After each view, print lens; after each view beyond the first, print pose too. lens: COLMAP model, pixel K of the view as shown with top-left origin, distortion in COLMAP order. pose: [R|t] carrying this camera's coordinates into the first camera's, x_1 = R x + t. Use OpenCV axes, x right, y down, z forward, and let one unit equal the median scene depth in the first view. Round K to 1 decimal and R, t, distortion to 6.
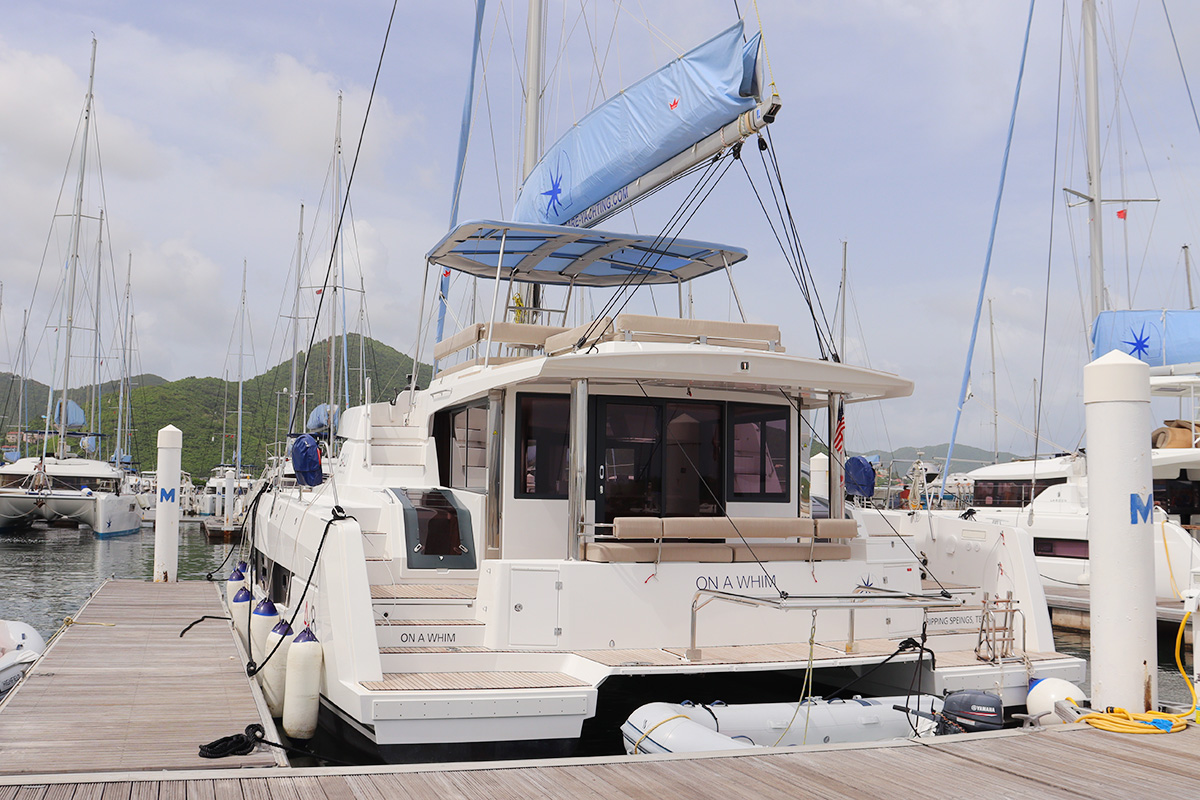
lens RADIAL K [[1322.8, 0, 600.0], [0, 1322.8, 400.0], [0, 0, 1]] dist [-0.220050, 0.006918]
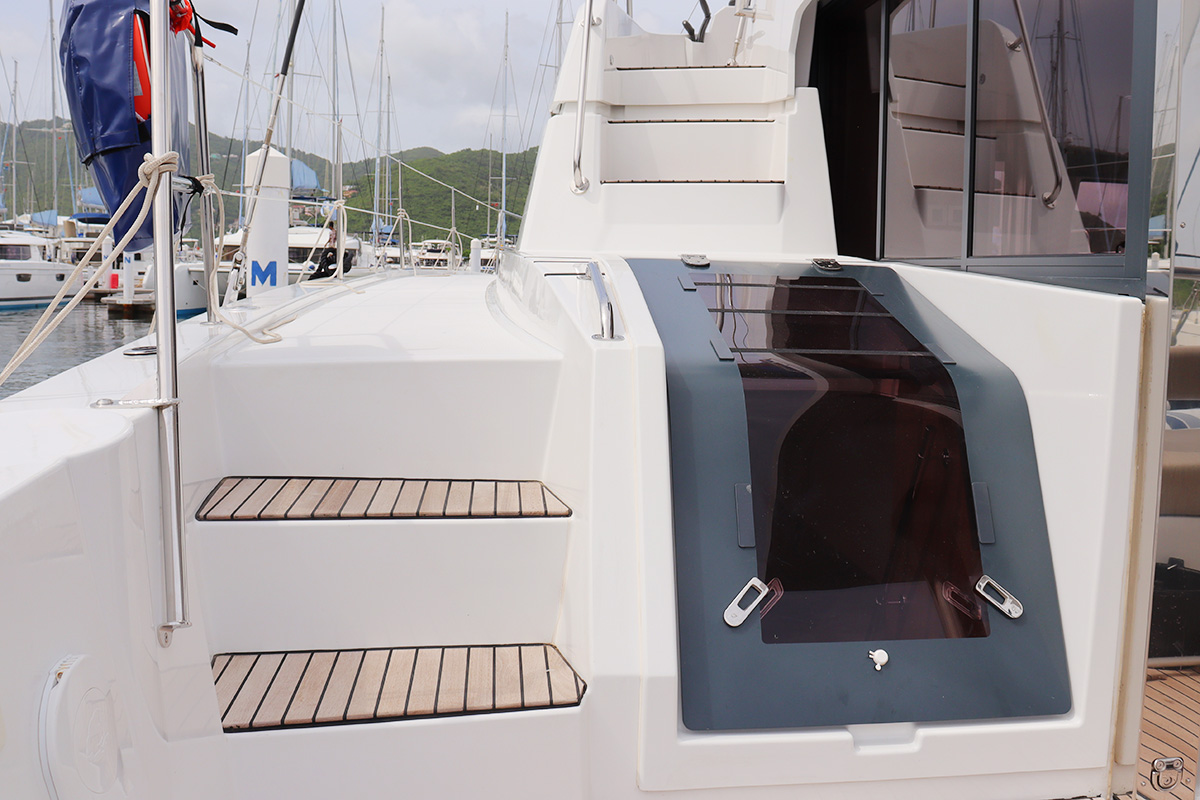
lens RADIAL K [[980.8, 0, 600.0], [0, 980.8, 400.0], [0, 0, 1]] dist [0.003568, 0.000947]
pose [[0.974385, 0.037037, -0.221816, -0.089228], [0.009718, 0.978489, 0.206069, 0.040571], [0.224677, -0.202946, 0.953065, 0.602885]]
